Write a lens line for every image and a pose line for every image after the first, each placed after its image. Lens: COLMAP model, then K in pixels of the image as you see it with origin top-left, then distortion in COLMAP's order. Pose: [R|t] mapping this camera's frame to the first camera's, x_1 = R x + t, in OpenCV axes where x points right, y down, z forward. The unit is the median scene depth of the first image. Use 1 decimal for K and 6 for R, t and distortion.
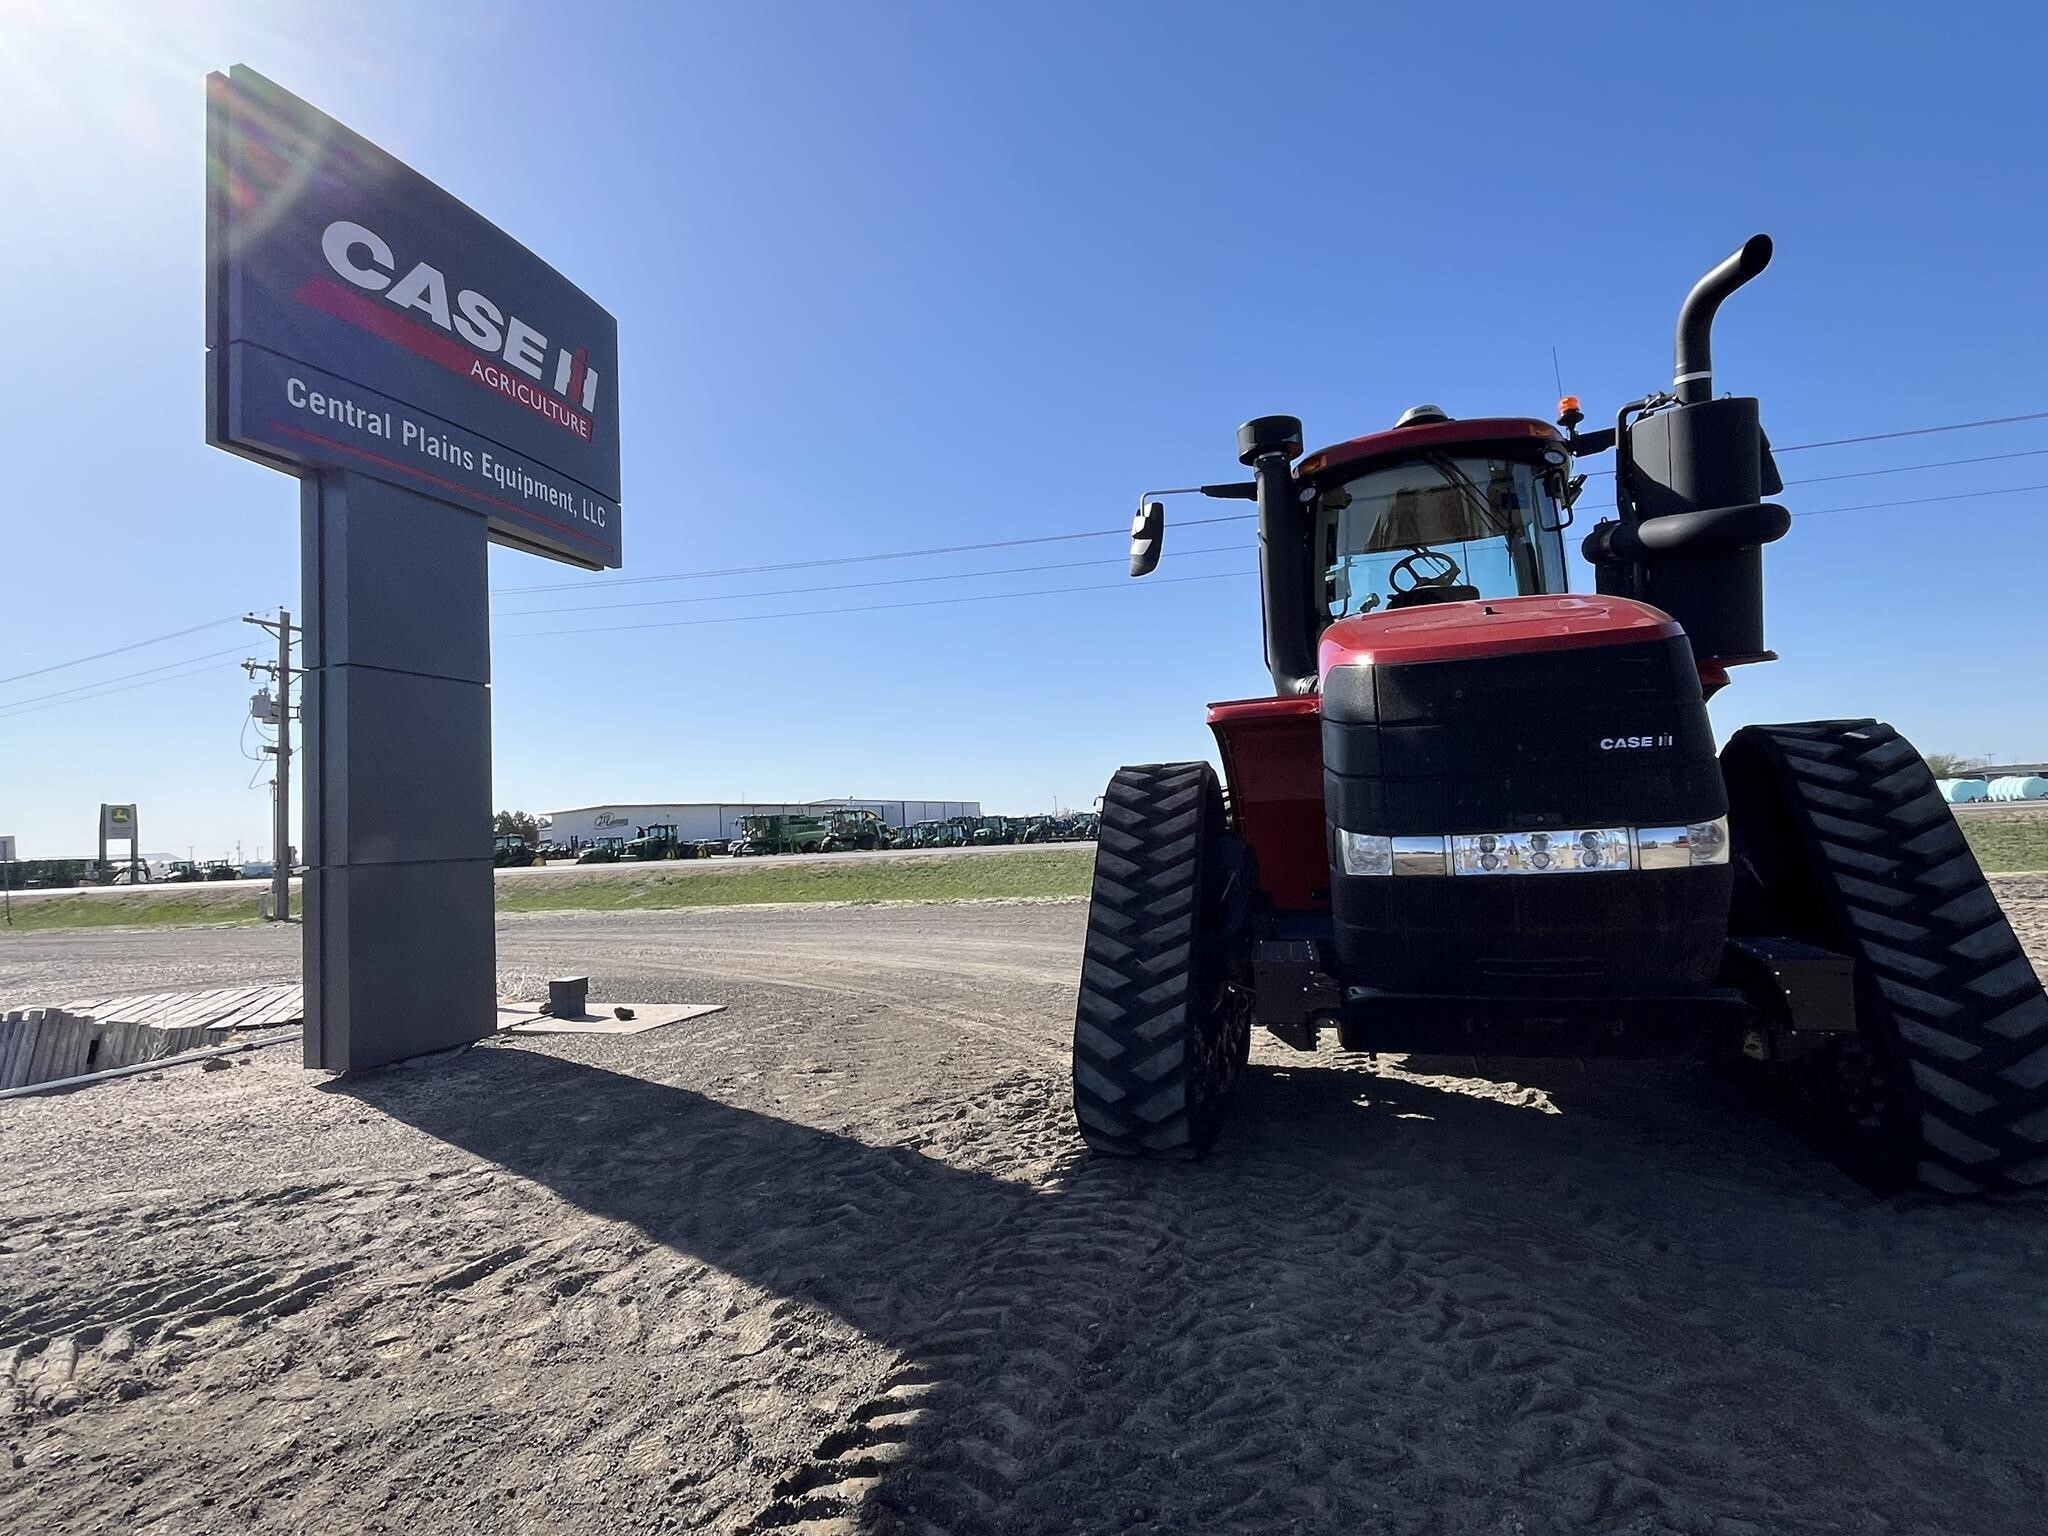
lens RADIAL K [[1038.5, 0, 1019.9], [0, 1038.5, 766.8], [0, 0, 1]] dist [-0.001749, -0.000663]
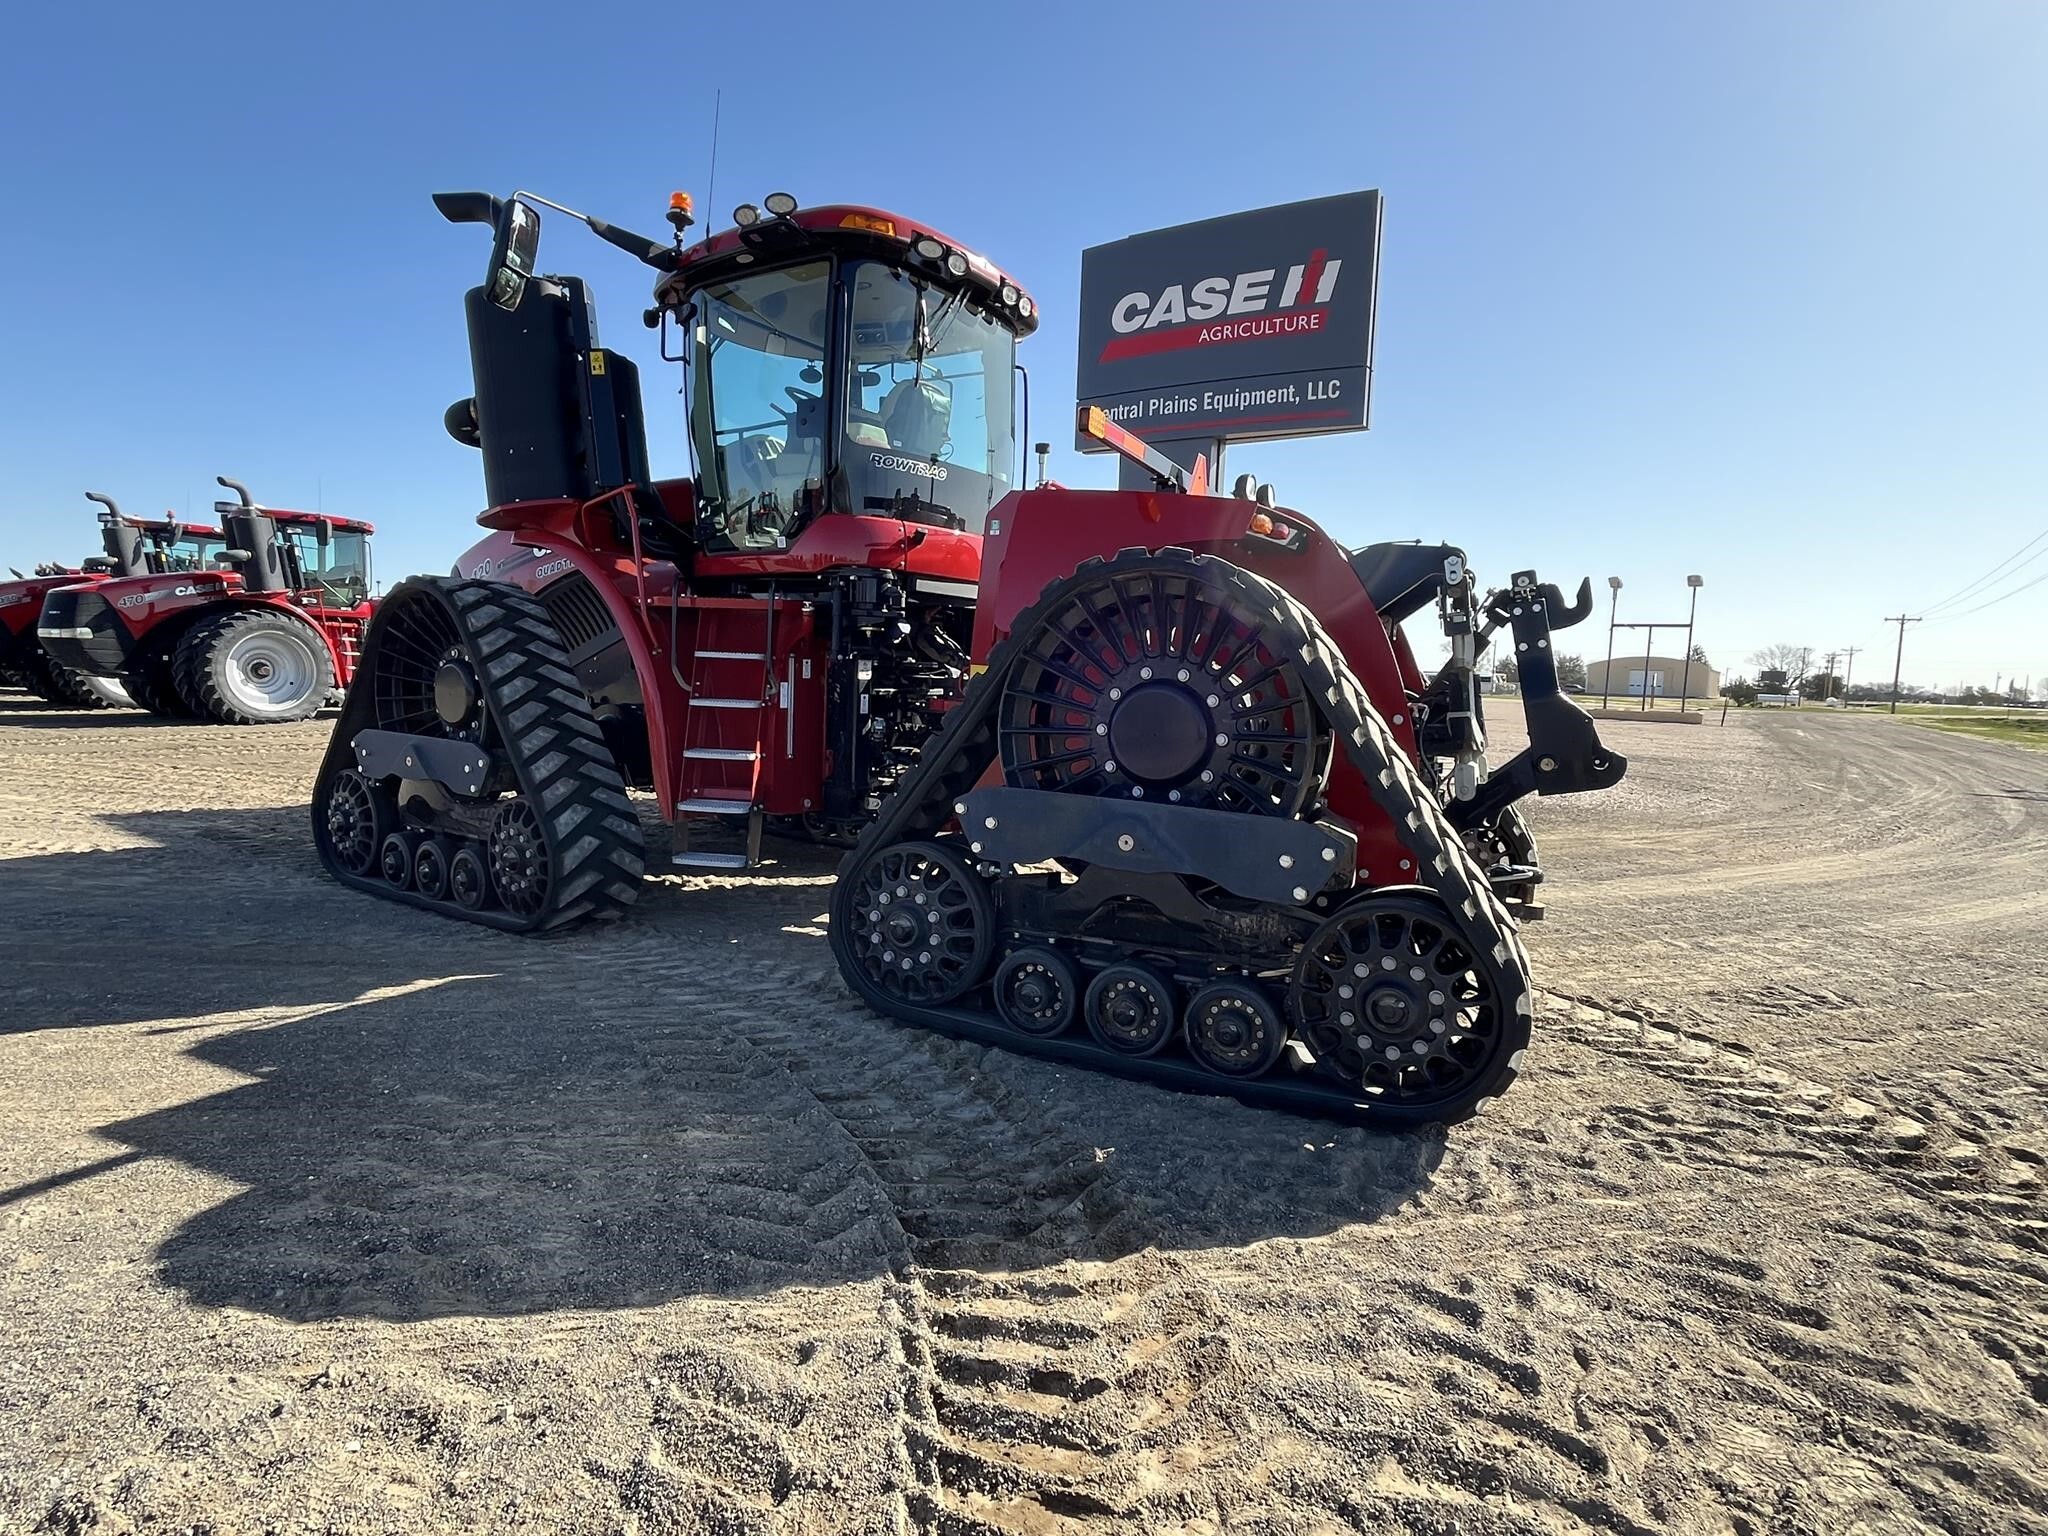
lens RADIAL K [[1038.5, 0, 1025.2], [0, 1038.5, 767.9], [0, 0, 1]] dist [-0.001749, -0.000663]
pose [[-0.264682, 0.134217, -0.954950, 1.152165], [0.037002, 0.990951, 0.129022, 0.028581], [0.963626, -0.001186, -0.267253, 1.279253]]
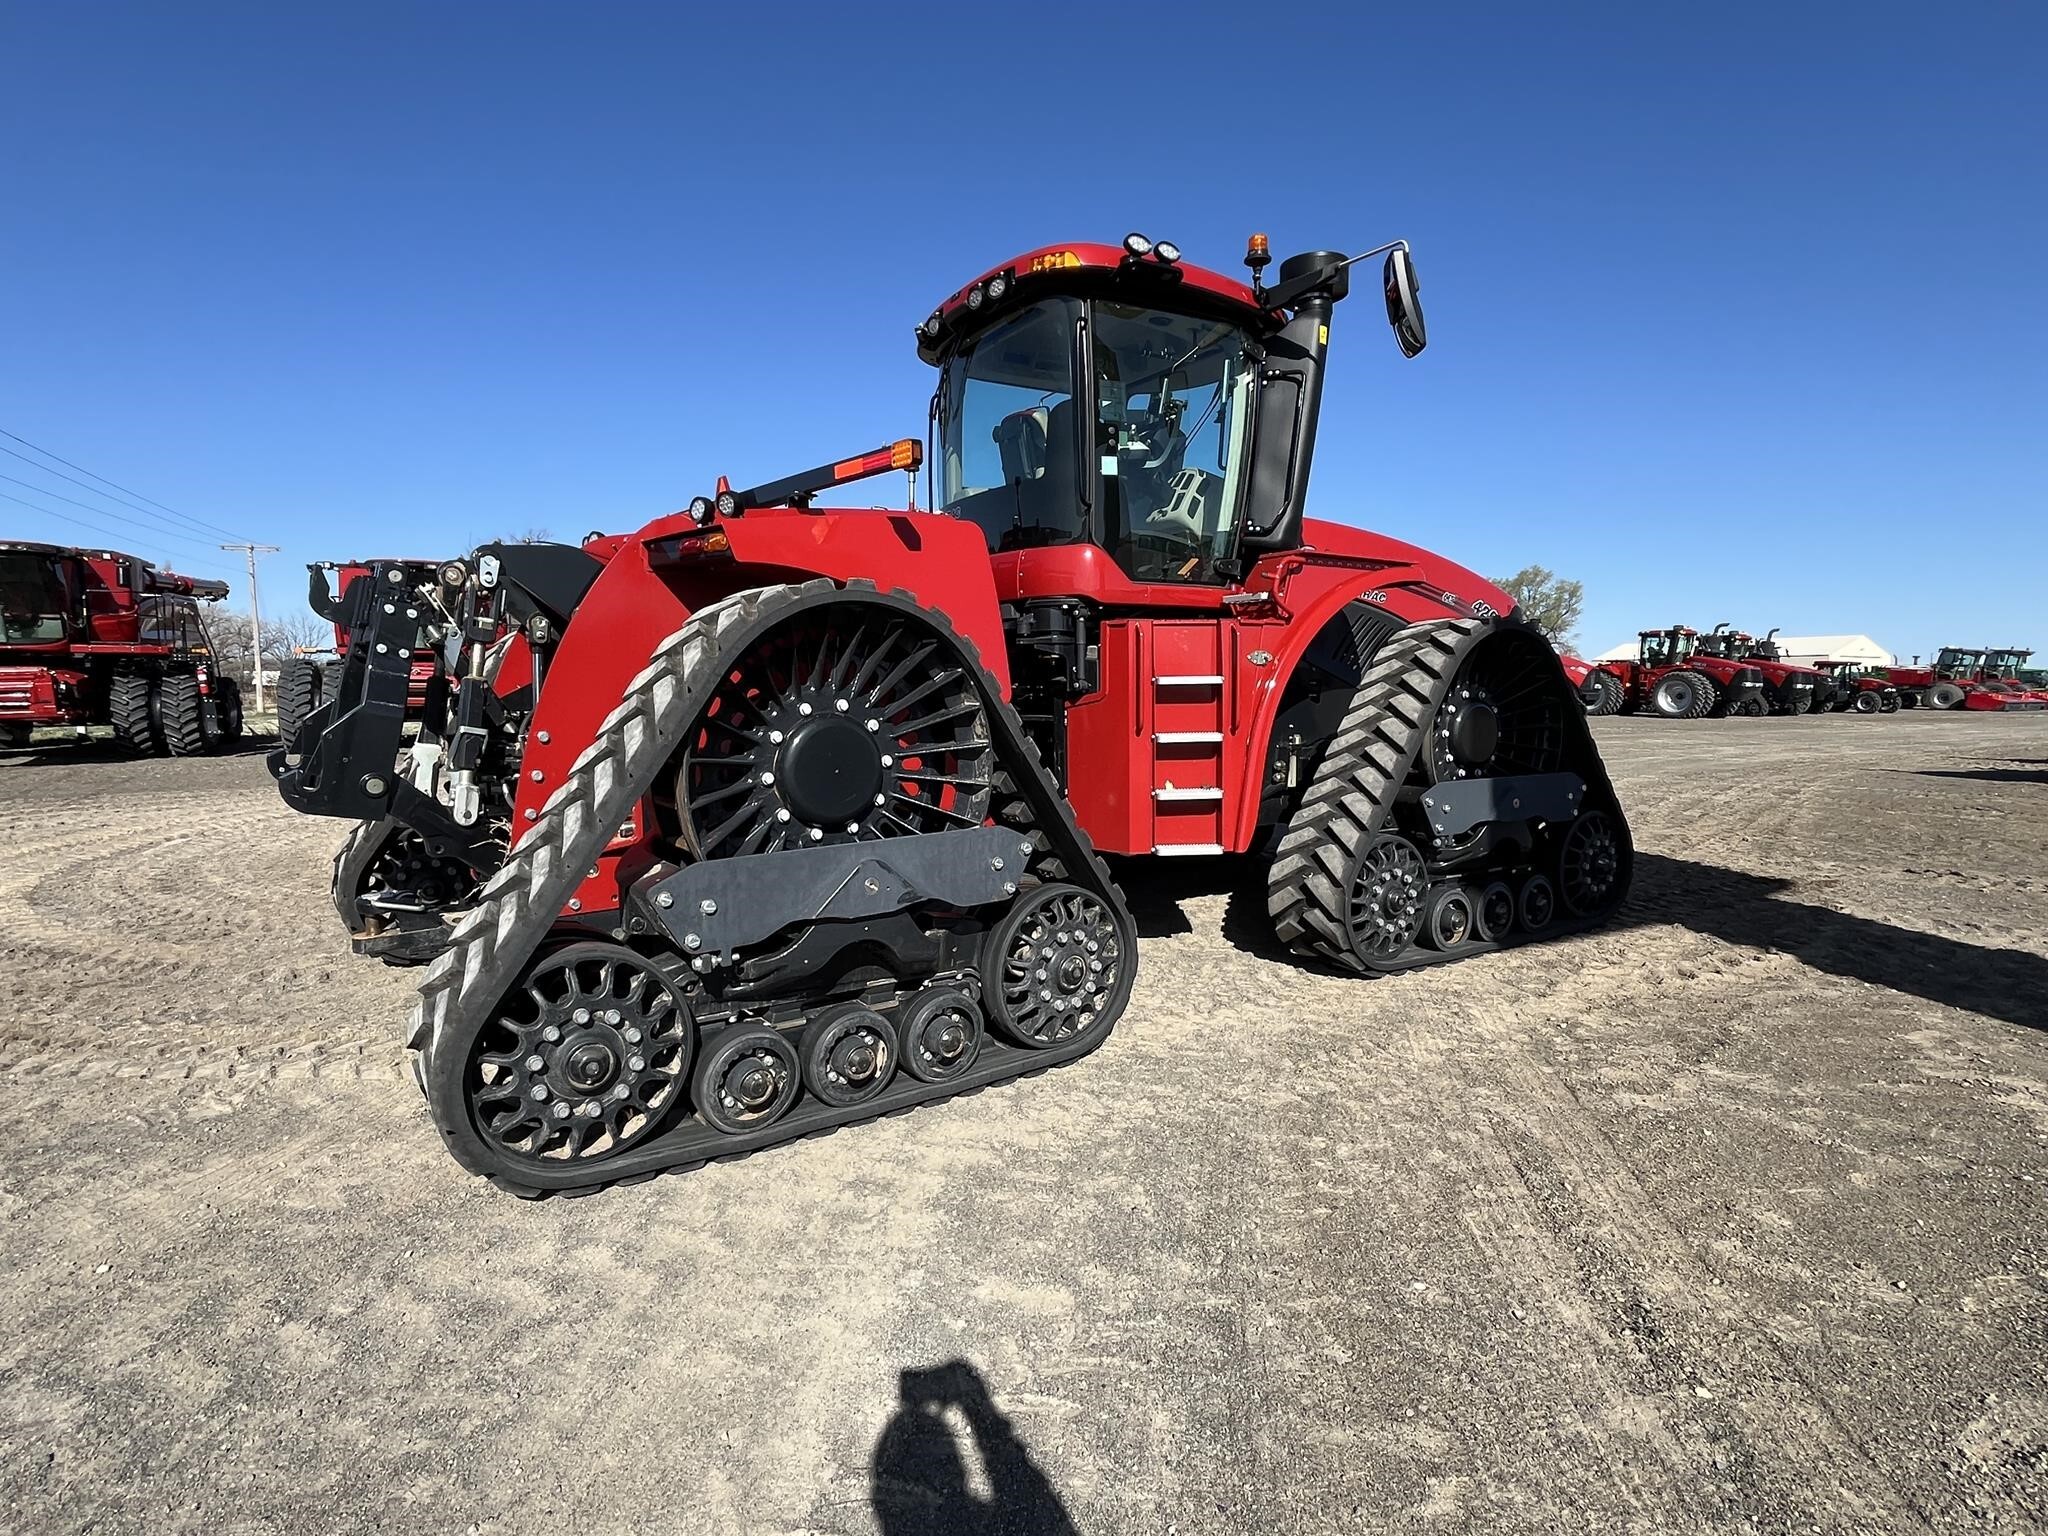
lens RADIAL K [[1031.4, 0, 1029.7], [0, 1031.4, 778.1], [0, 0, 1]] dist [0.000170, -0.001679]
pose [[-0.754178, -0.007230, 0.656630, -0.156664], [-0.001144, 0.999952, 0.009697, 0.111881], [-0.656669, 0.006562, -0.754150, 1.593751]]
